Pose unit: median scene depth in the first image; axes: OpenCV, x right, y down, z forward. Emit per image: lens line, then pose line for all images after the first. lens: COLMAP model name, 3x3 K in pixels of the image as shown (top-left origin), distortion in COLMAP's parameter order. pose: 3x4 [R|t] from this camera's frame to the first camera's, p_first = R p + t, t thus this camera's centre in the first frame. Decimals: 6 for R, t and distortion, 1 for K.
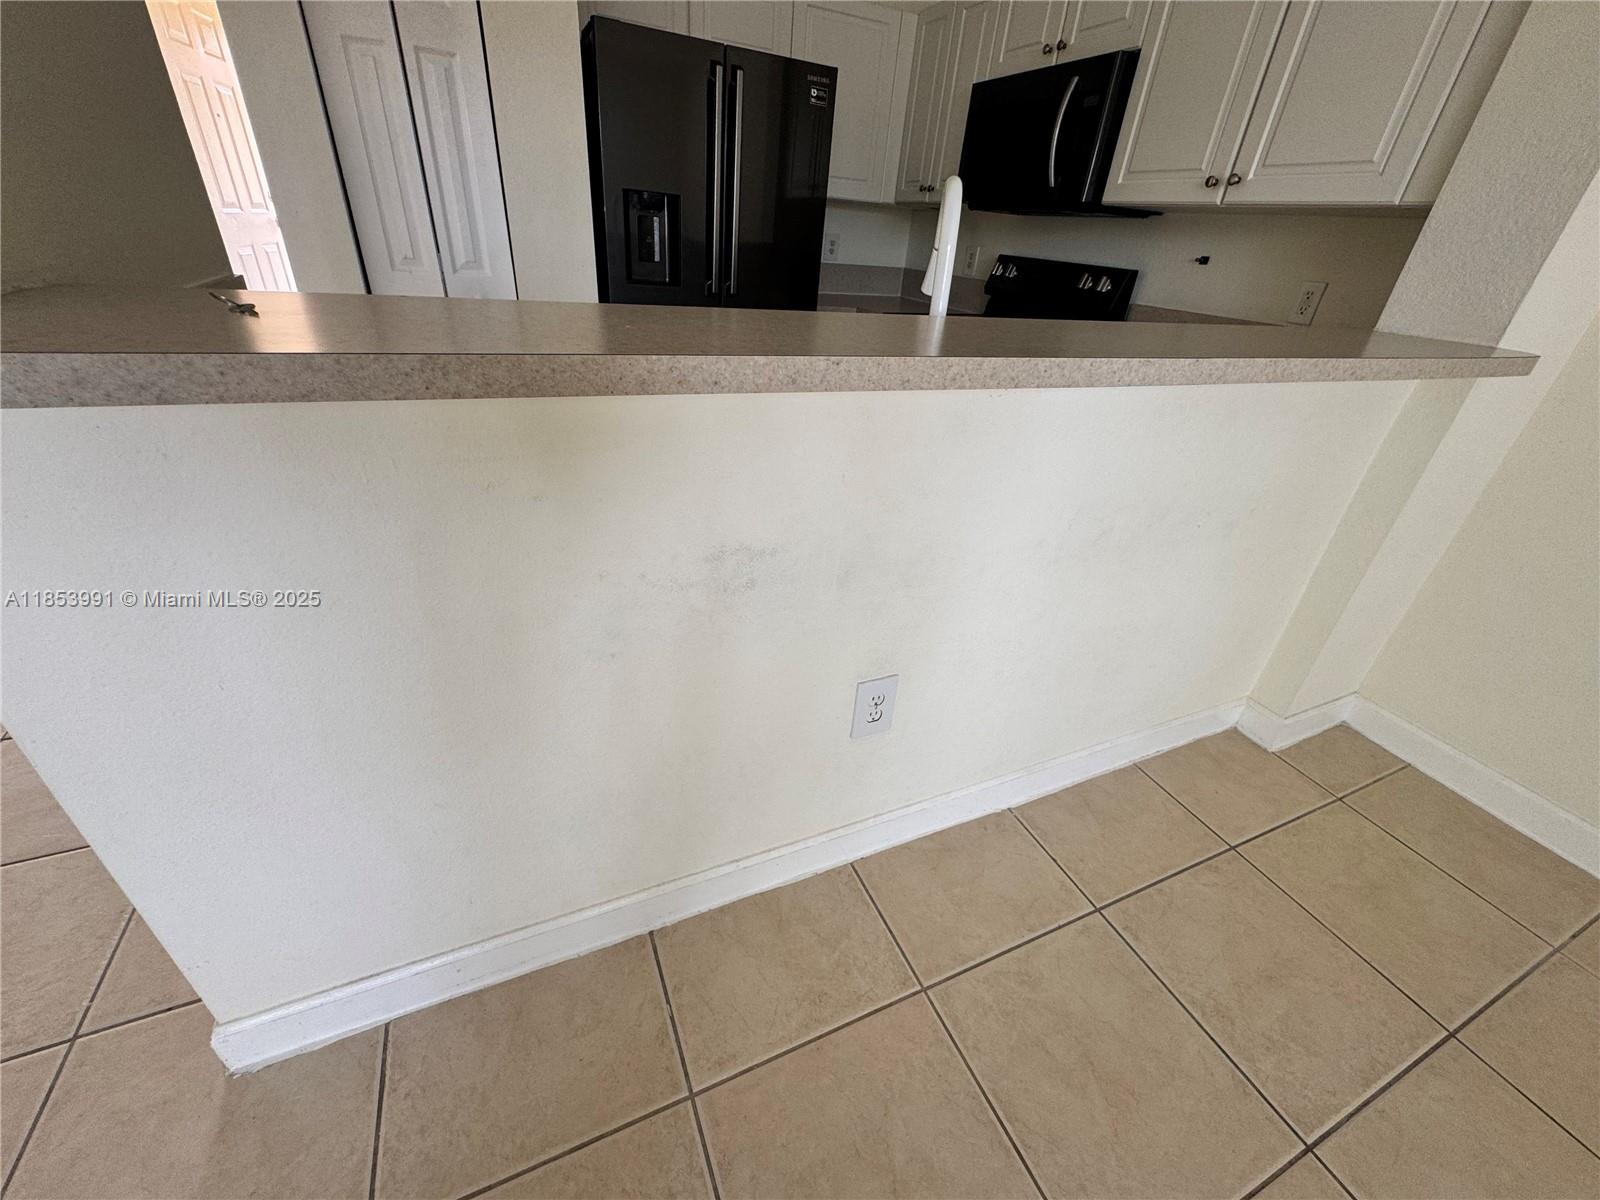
lens RADIAL K [[642.0, 0, 803.7], [0, 642.0, 597.1], [0, 0, 1]] dist [0.002124, -0.000411]
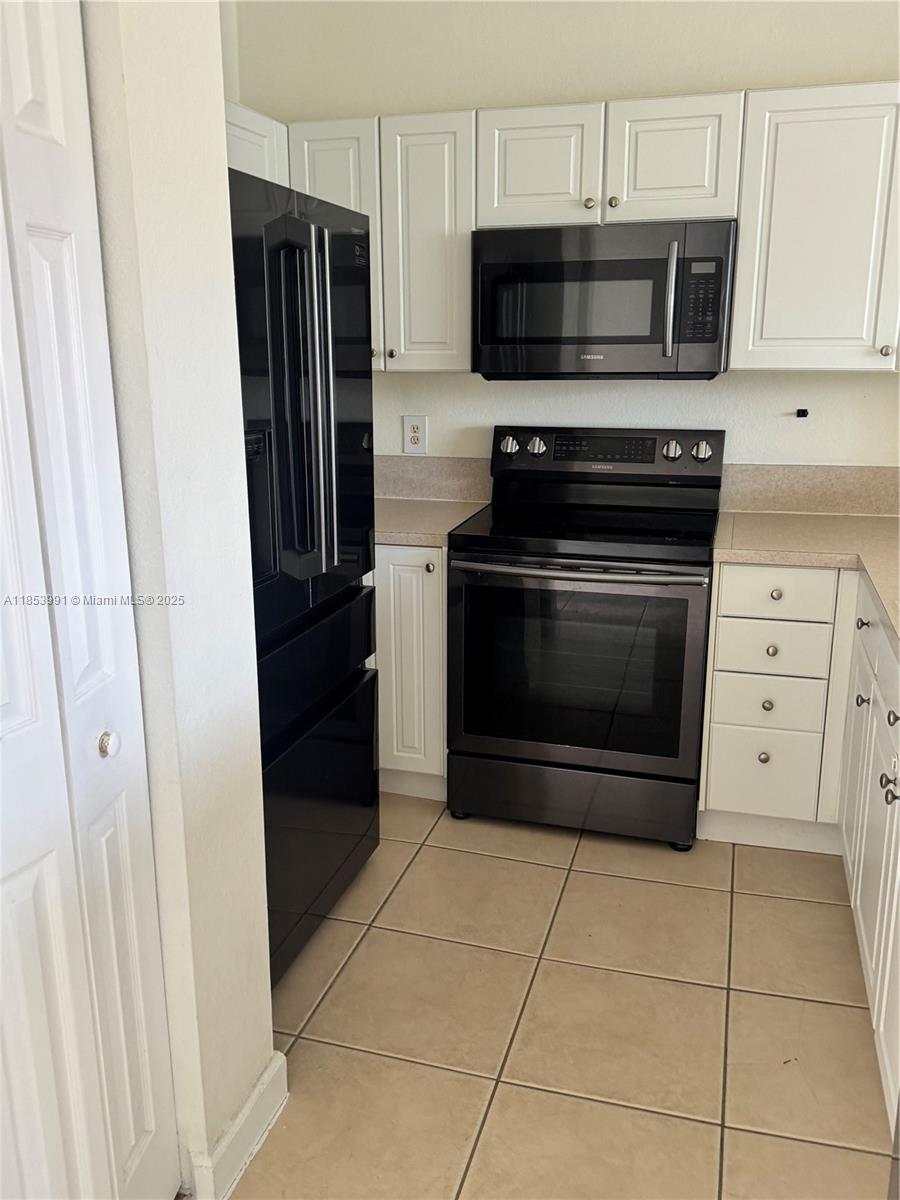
lens RADIAL K [[993.9, 0, 450.0], [0, 993.9, 600.0], [0, 0, 1]] dist [0.042411, -0.172167]
pose [[0.656119, -0.268211, 0.705387, -0.727920], [0.426653, 0.902827, -0.053570, -0.398839], [-0.622475, 0.336104, 0.706795, 0.379947]]
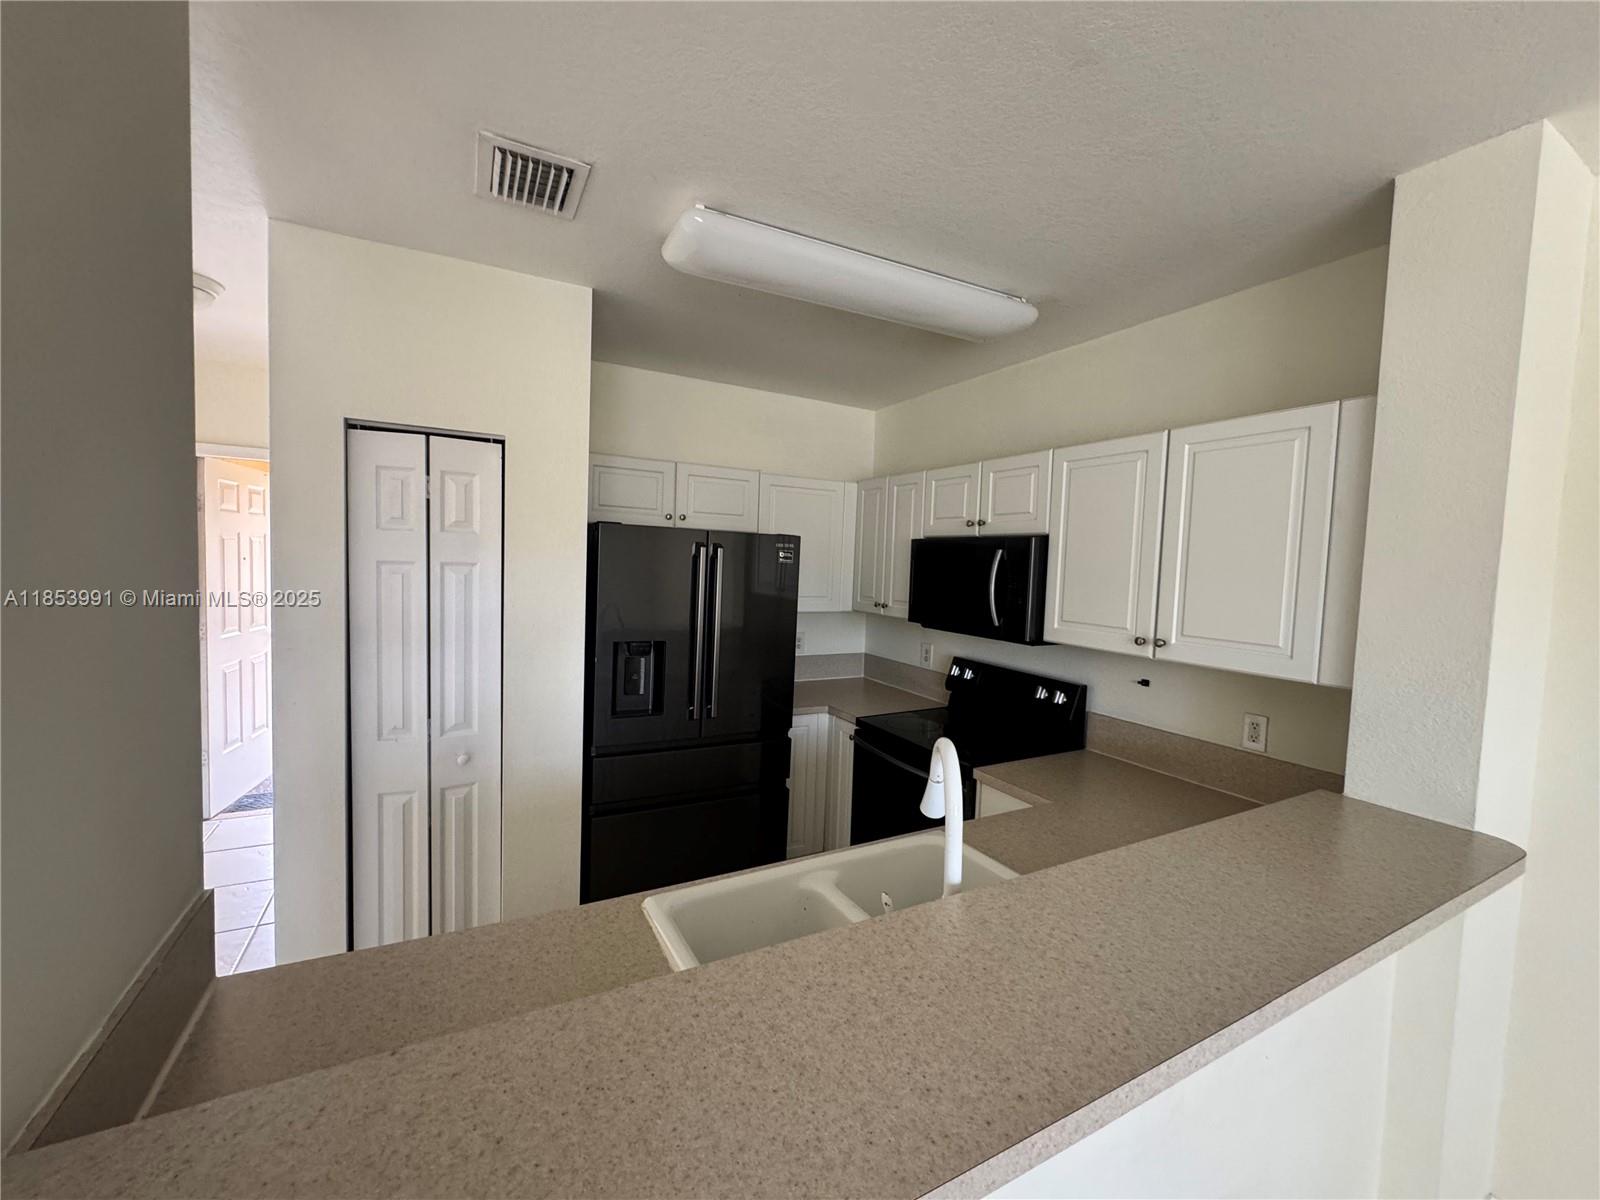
lens RADIAL K [[642.0, 0, 803.7], [0, 642.0, 597.1], [0, 0, 1]] dist [0.002124, -0.000411]
pose [[0.996307, -0.047244, 0.071695, -0.033991], [0.074015, 0.895799, -0.438253, -0.202580], [-0.043519, 0.441941, 0.895988, -0.030158]]
